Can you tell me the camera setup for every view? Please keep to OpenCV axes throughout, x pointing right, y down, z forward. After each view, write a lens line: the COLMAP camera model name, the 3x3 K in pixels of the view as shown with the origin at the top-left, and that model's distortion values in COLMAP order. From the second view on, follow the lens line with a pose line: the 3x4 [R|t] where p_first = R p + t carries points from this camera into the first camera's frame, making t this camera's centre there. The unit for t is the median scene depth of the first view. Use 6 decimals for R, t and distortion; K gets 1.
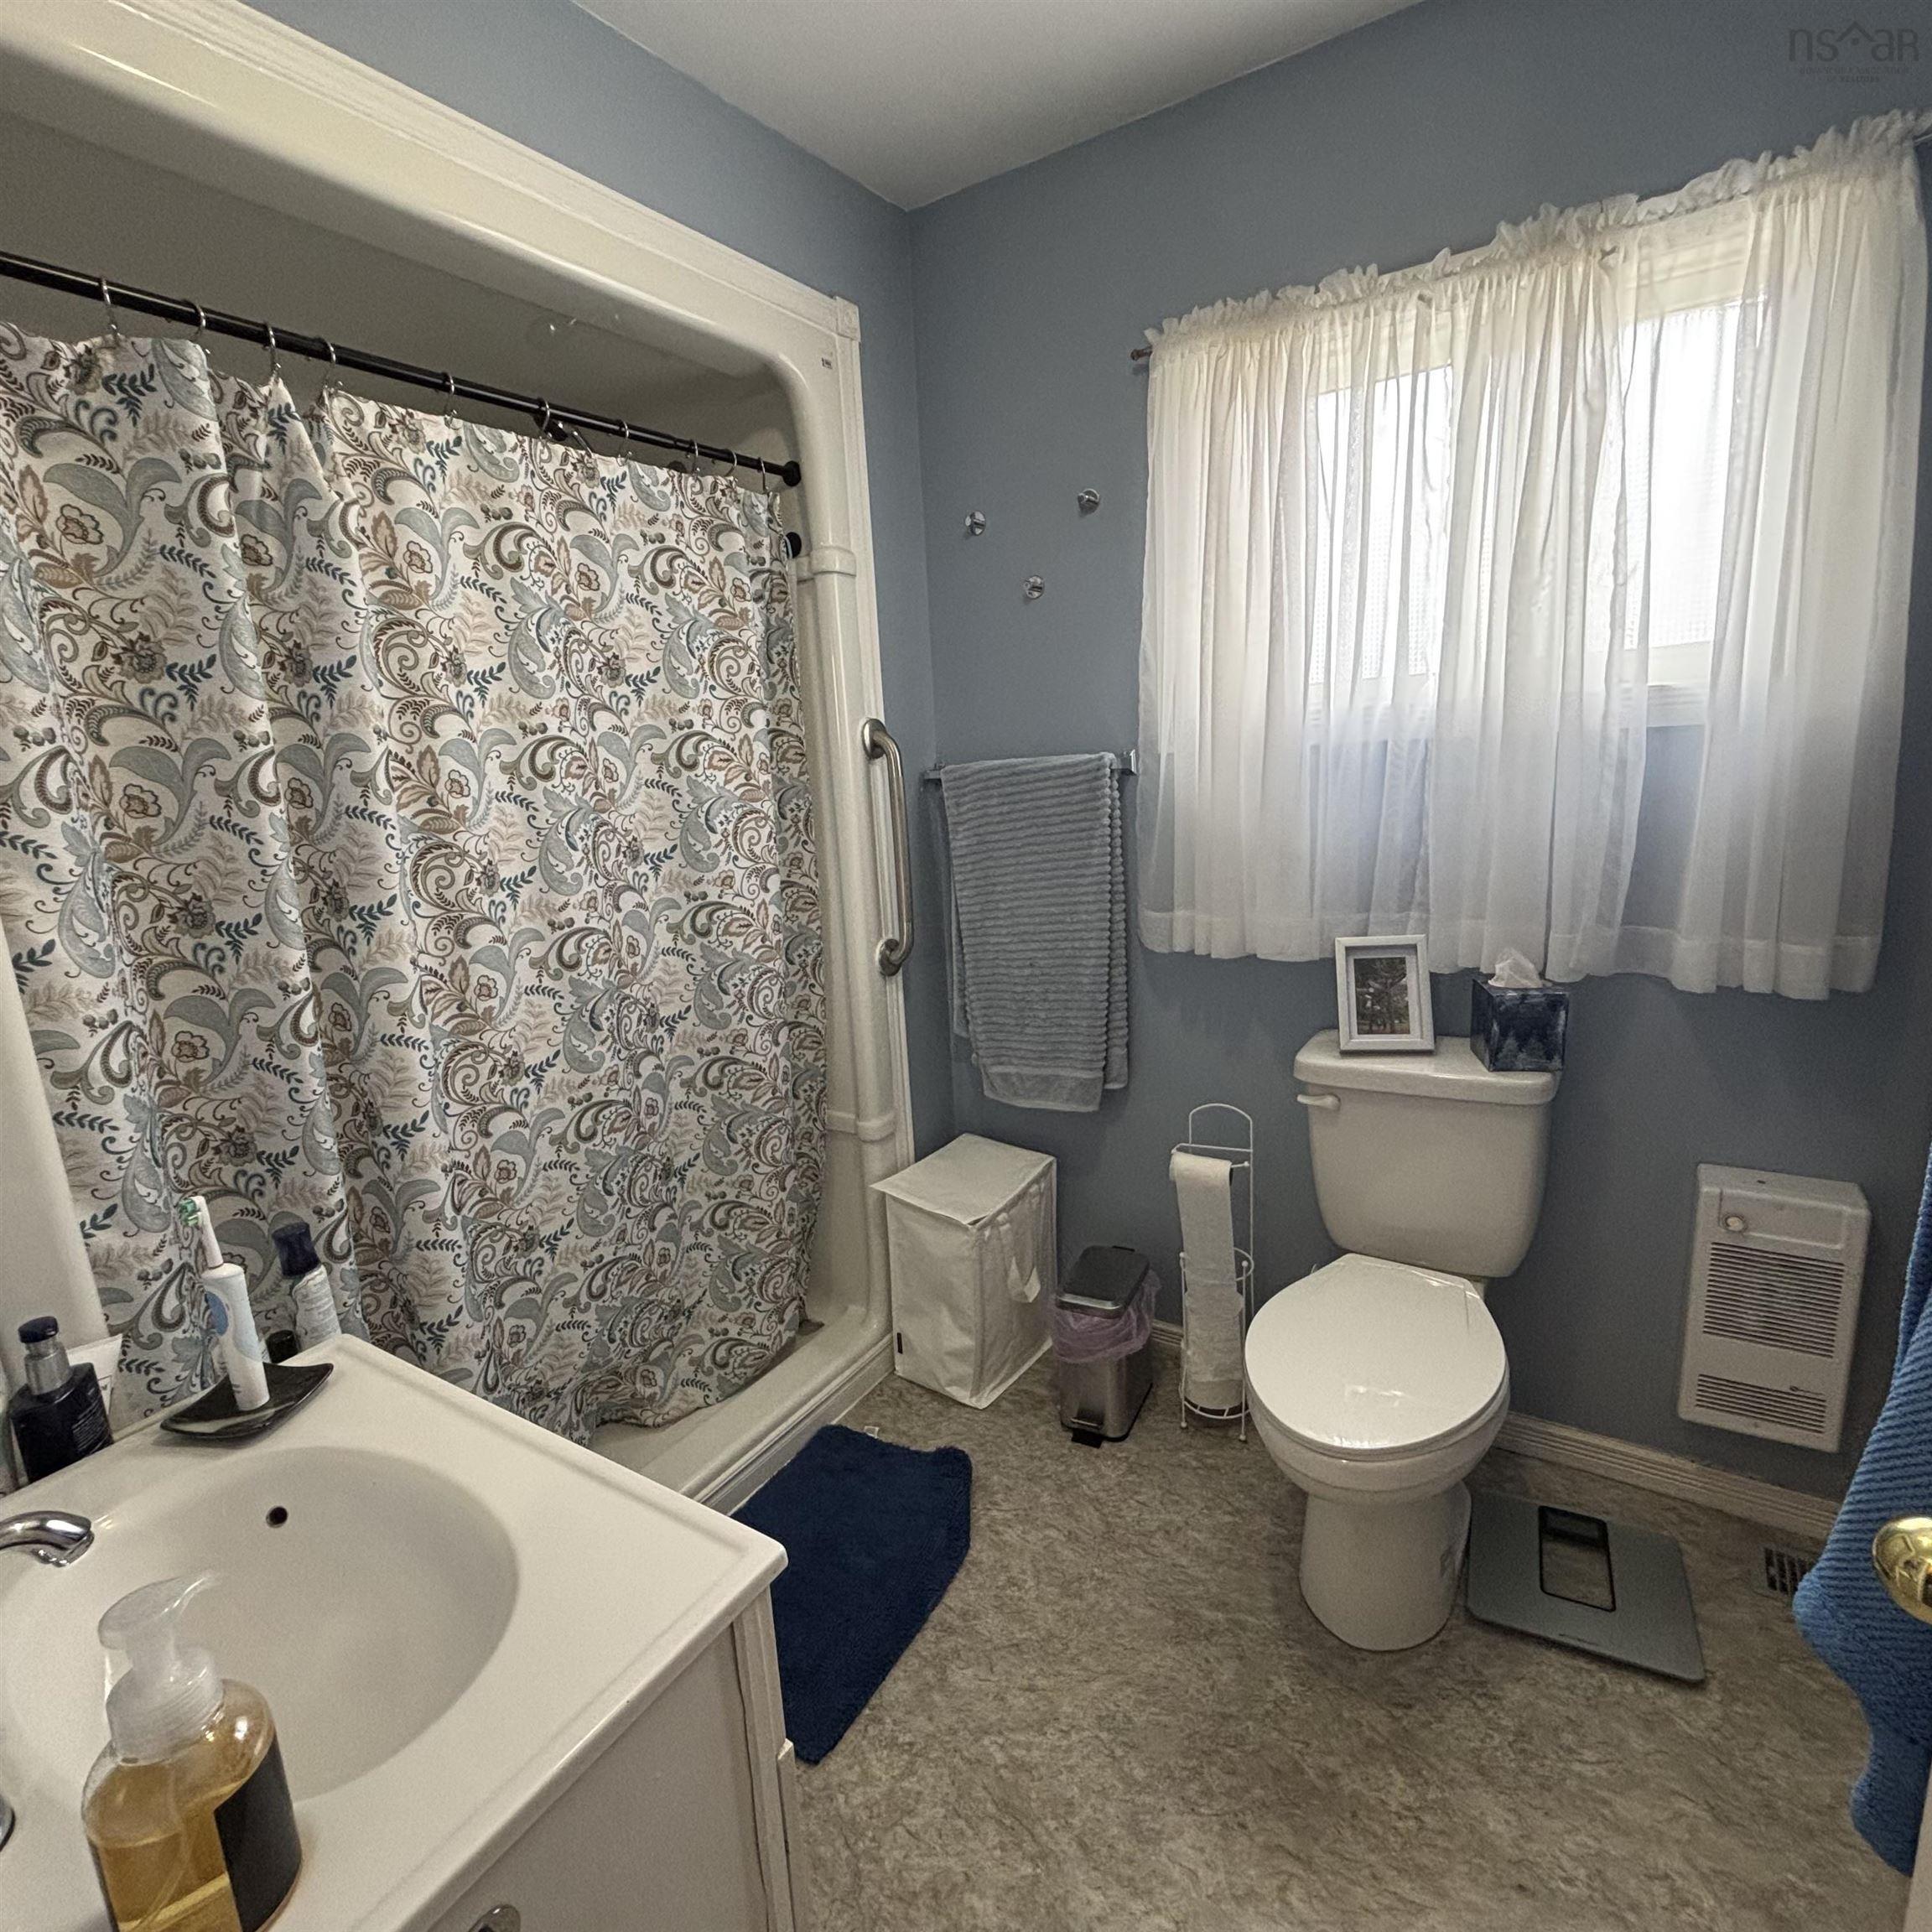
lens RADIAL K [[1037.1, 0, 963.0], [0, 1037.1, 967.8], [0, 0, 1]] dist [-0.004098, 0.002025]
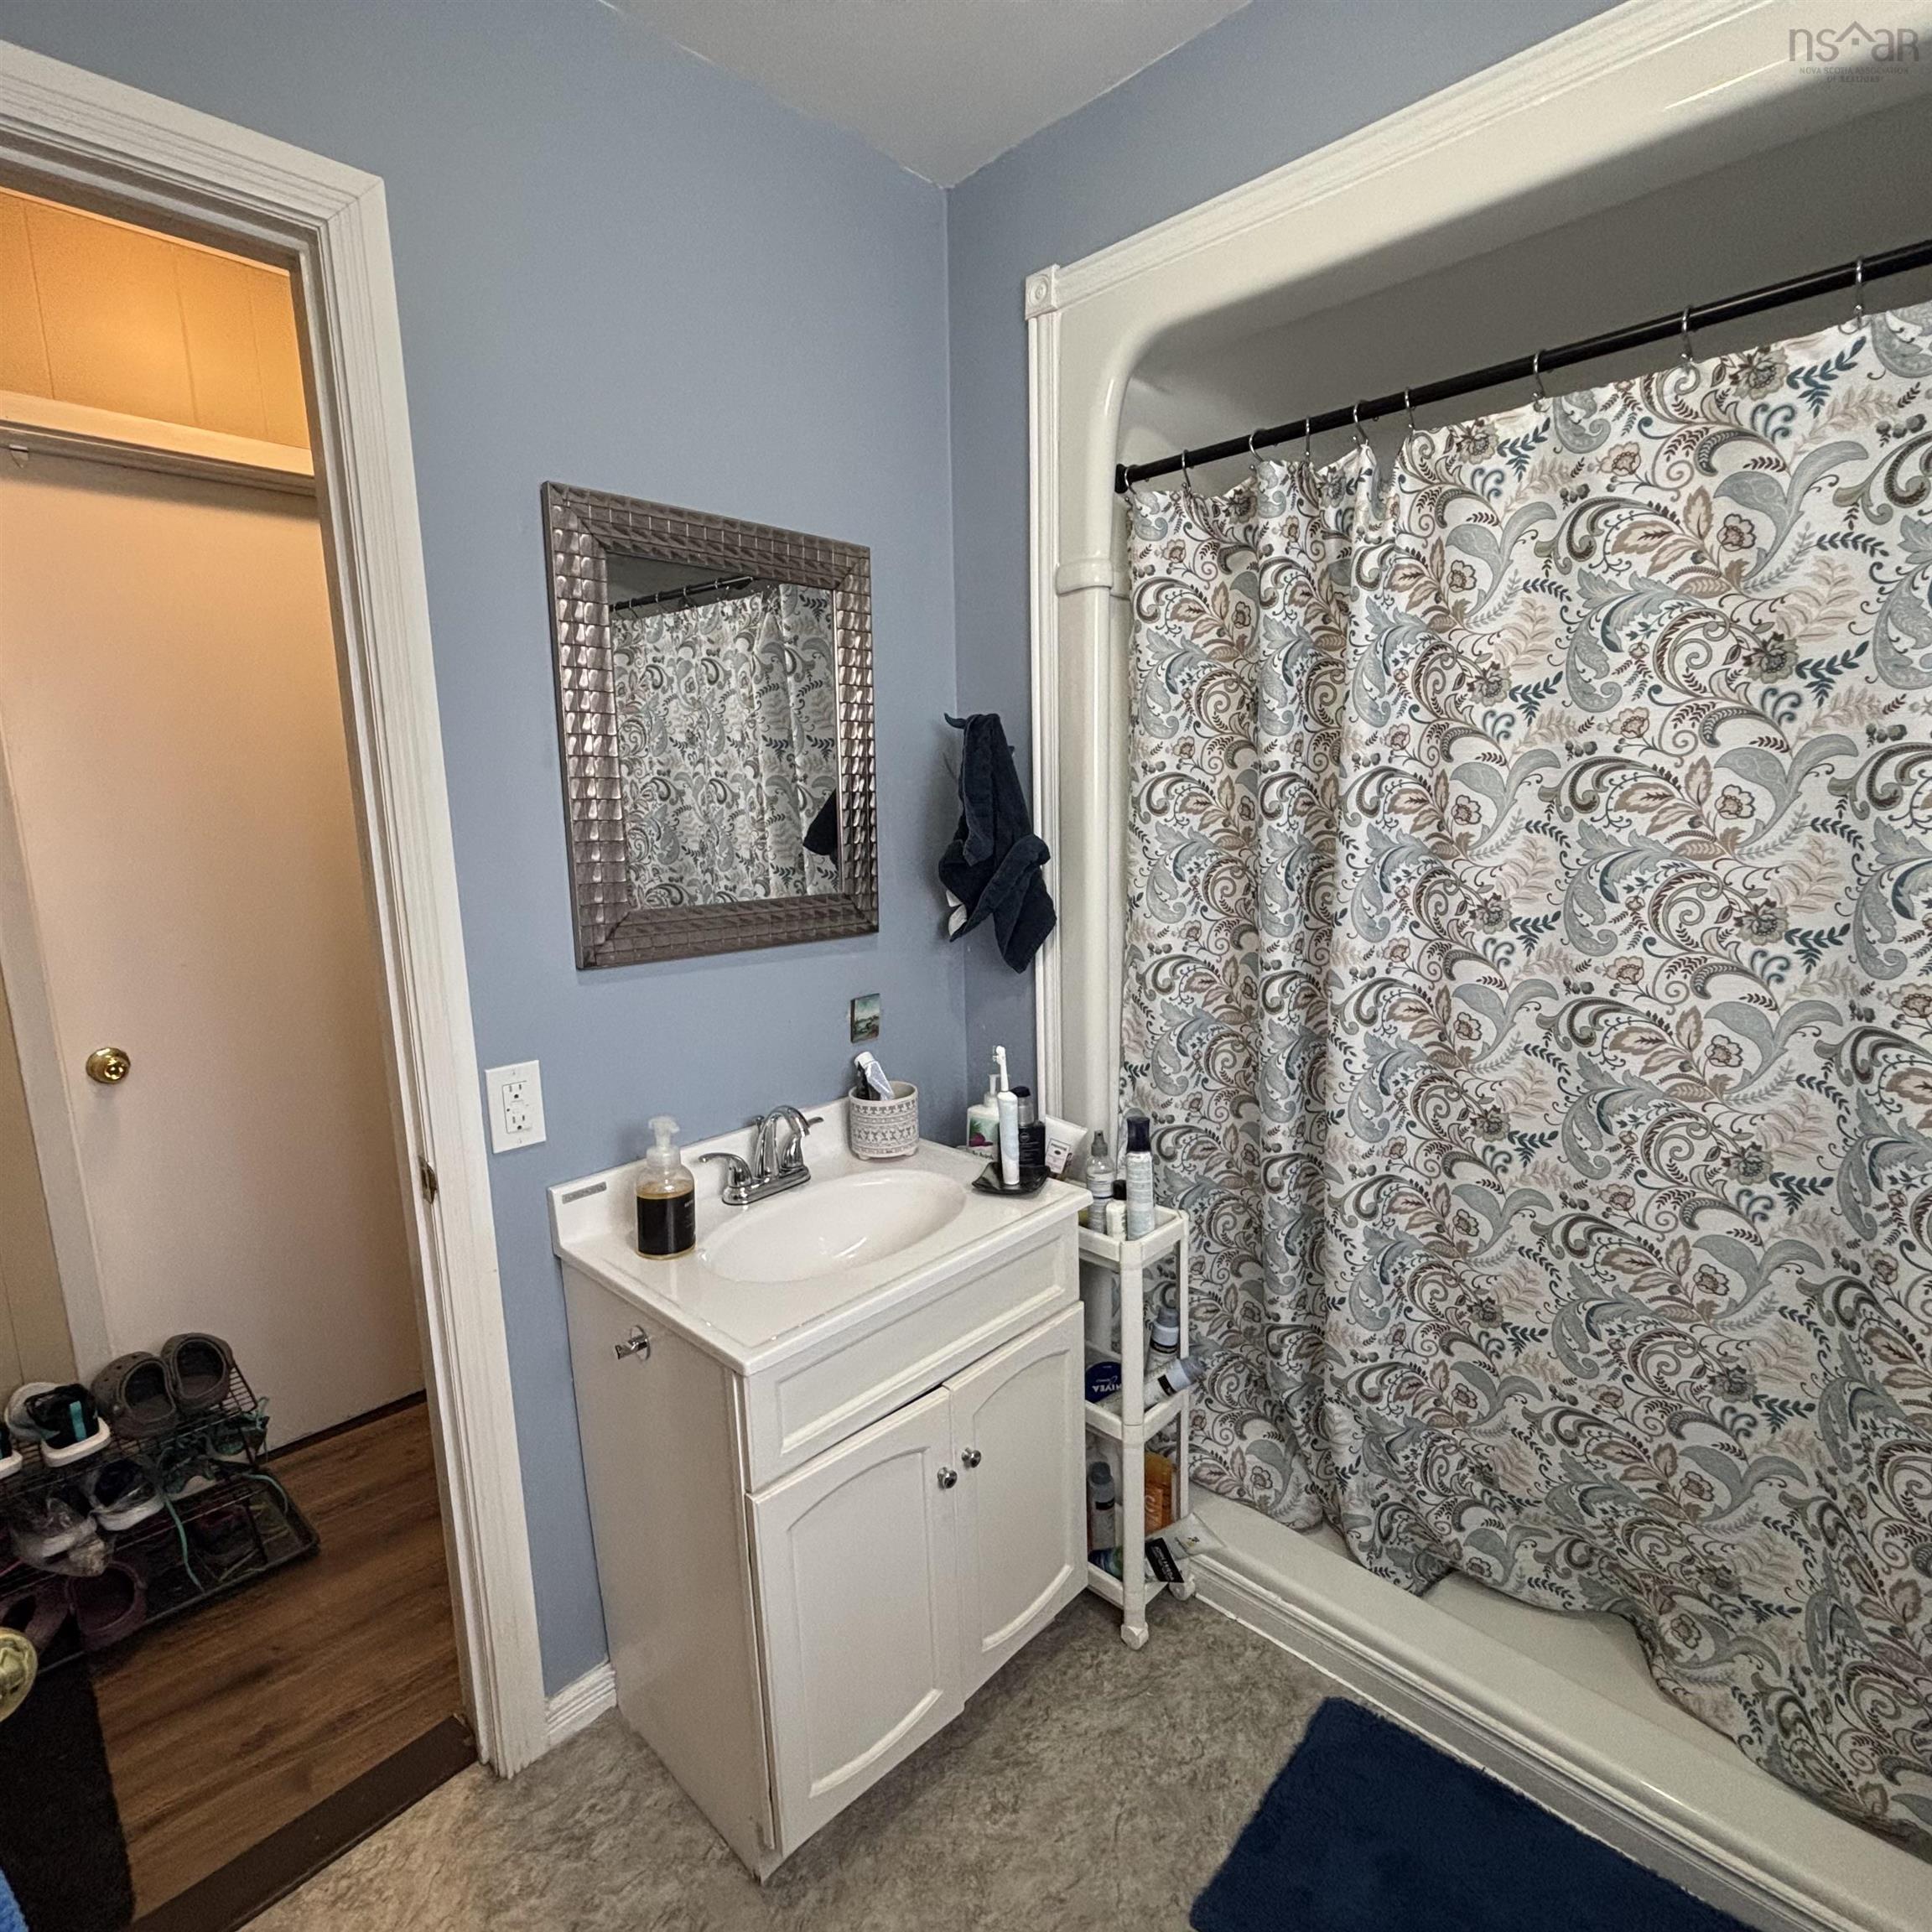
lens RADIAL K [[948.3, 0, 969.8], [0, 948.3, 955.2], [0, 0, 1]] dist [0.027597, -0.009826]
pose [[-0.138639, 0.212998, -0.967167, 0.434184], [-0.184499, 0.953946, 0.236533, -0.167732], [0.973005, 0.211234, -0.092956, 0.644280]]
